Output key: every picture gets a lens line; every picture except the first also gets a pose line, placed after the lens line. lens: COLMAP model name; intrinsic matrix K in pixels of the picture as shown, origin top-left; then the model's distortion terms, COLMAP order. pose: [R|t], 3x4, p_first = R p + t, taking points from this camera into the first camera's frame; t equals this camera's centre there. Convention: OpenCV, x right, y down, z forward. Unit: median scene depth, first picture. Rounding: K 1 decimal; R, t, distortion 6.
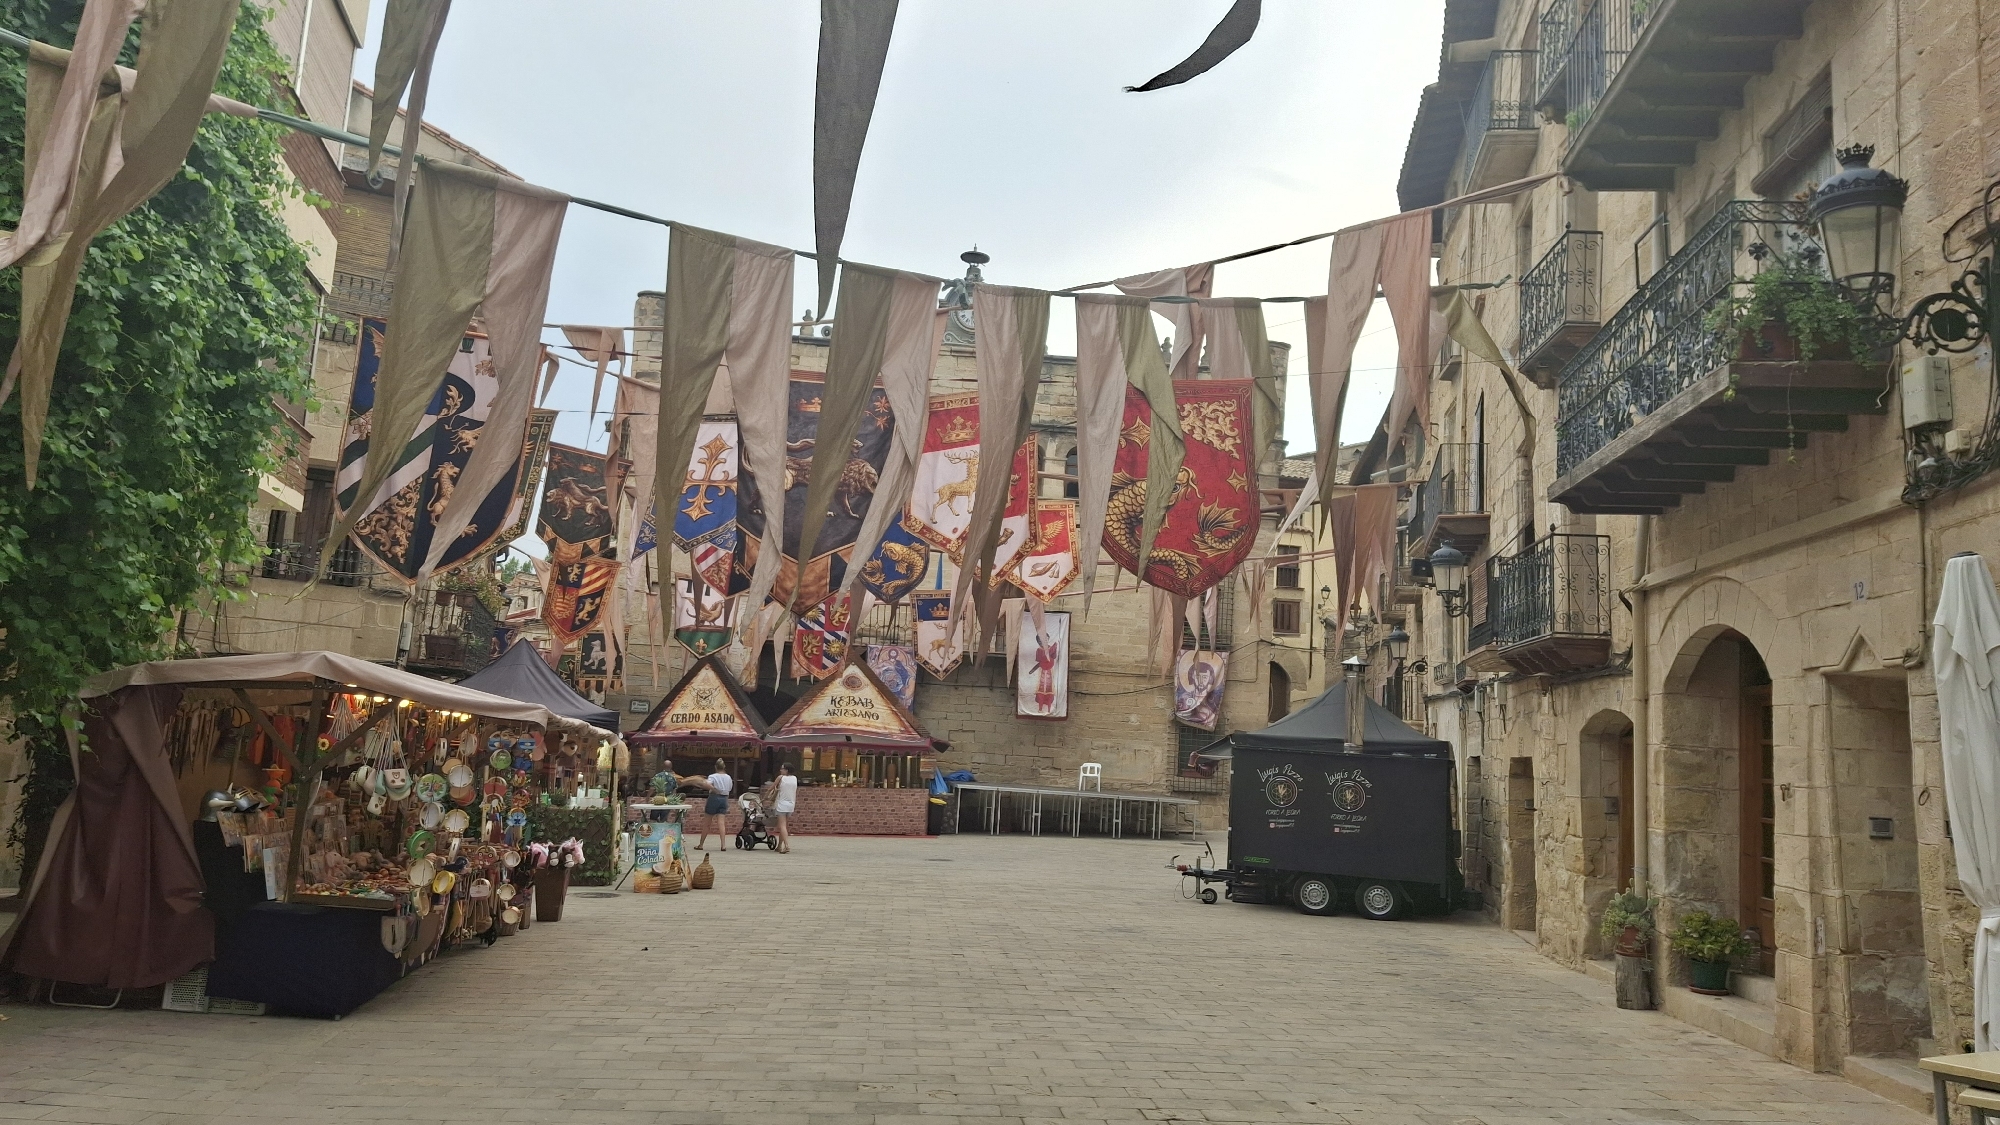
lens RADIAL K [[1521.0, 0, 1017.0], [0, 1521.0, 602.1], [0, 0, 1]] dist [0.075540, -0.142336]
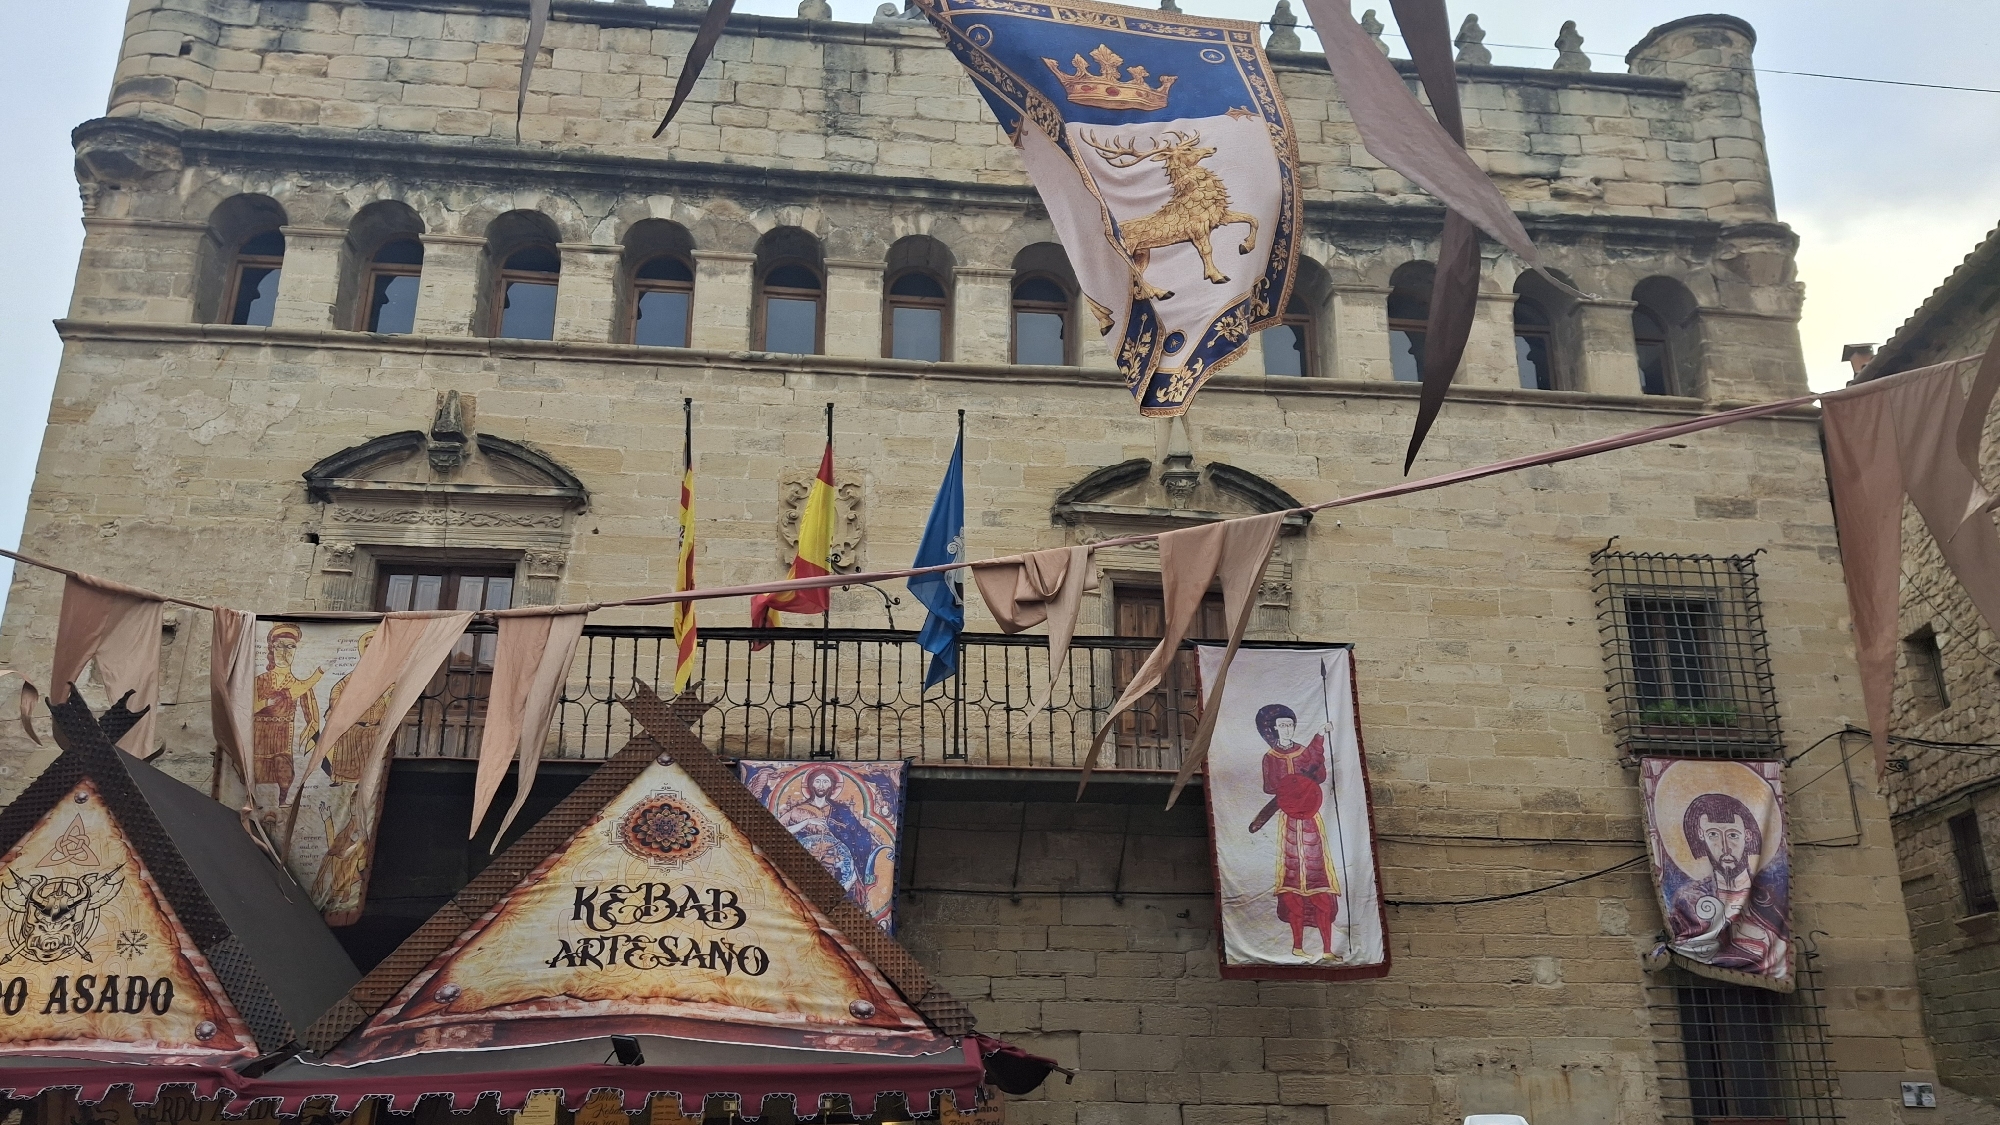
lens RADIAL K [[1622.6, 0, 1000.0], [0, 1622.6, 562.5], [0, 0, 1]] dist [0.006701, -0.054149]
pose [[0.998484, -0.044254, 0.032741, -0.051784], [0.050635, 0.971671, -0.230851, 0.066500], [-0.021598, 0.232159, 0.972438, 0.642036]]
